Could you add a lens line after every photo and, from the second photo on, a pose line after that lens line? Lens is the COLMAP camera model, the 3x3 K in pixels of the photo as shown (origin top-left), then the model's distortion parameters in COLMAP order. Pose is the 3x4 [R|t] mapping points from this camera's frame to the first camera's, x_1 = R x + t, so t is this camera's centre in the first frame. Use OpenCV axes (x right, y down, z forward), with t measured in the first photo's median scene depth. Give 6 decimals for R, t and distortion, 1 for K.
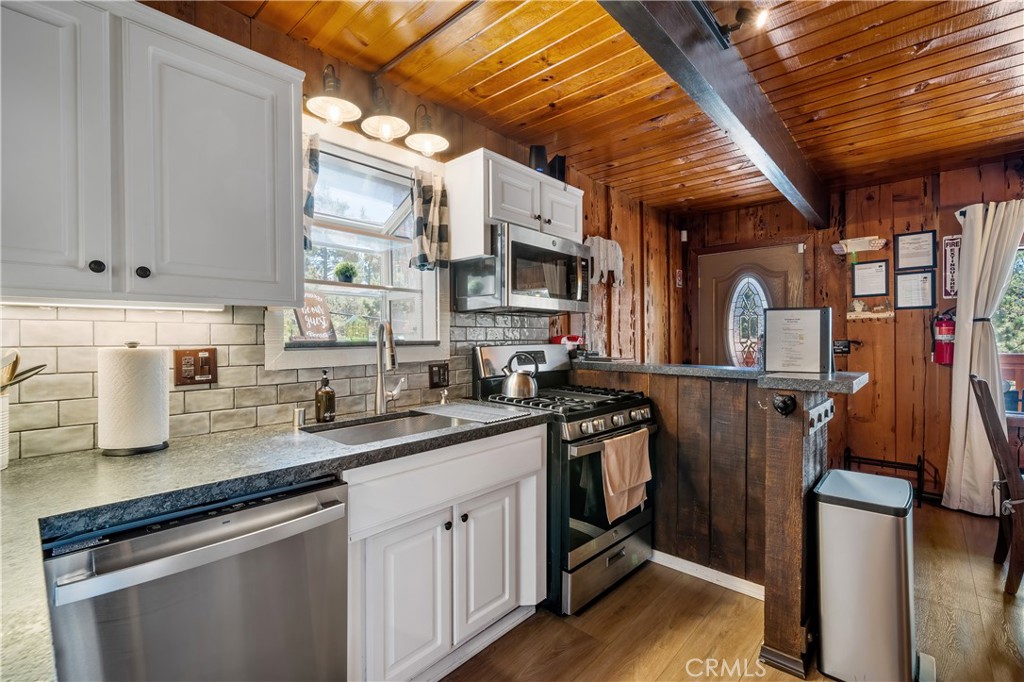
lens RADIAL K [[446.1, 0, 516.7], [0, 446.1, 340.0], [0, 0, 1]] dist [0.005033, -0.000599]
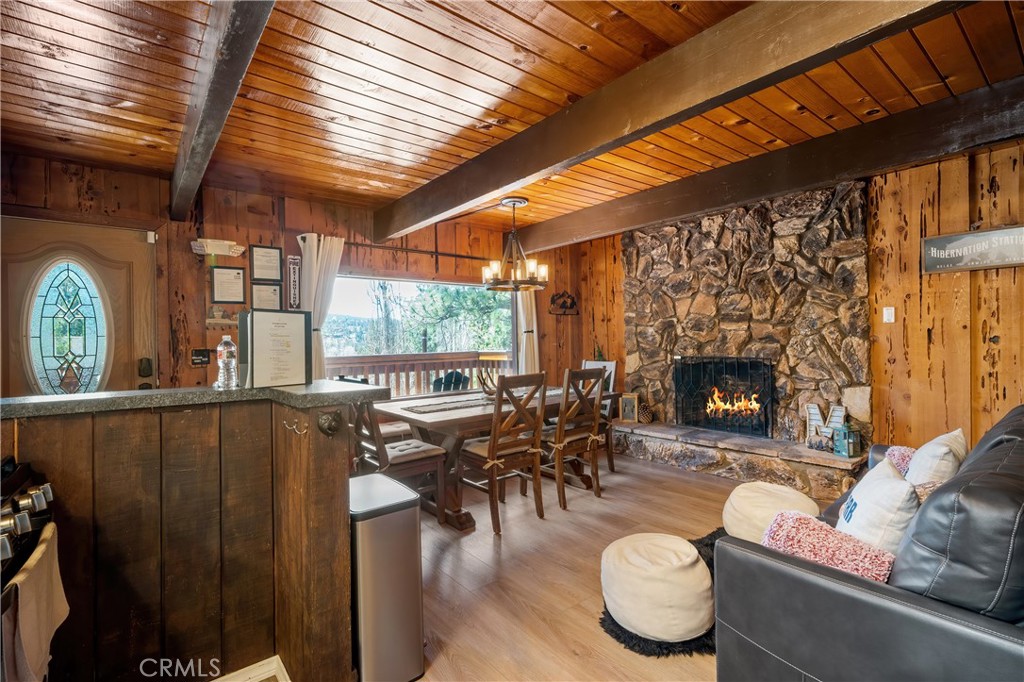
lens RADIAL K [[467.8, 0, 512.6], [0, 467.8, 339.3], [0, 0, 1]] dist [-0.004158, 0.002767]
pose [[0.158952, 0.001770, 0.987285, -0.124201], [0.021074, 0.999764, -0.005185, -0.002075], [-0.987061, 0.021631, 0.158877, 0.282141]]
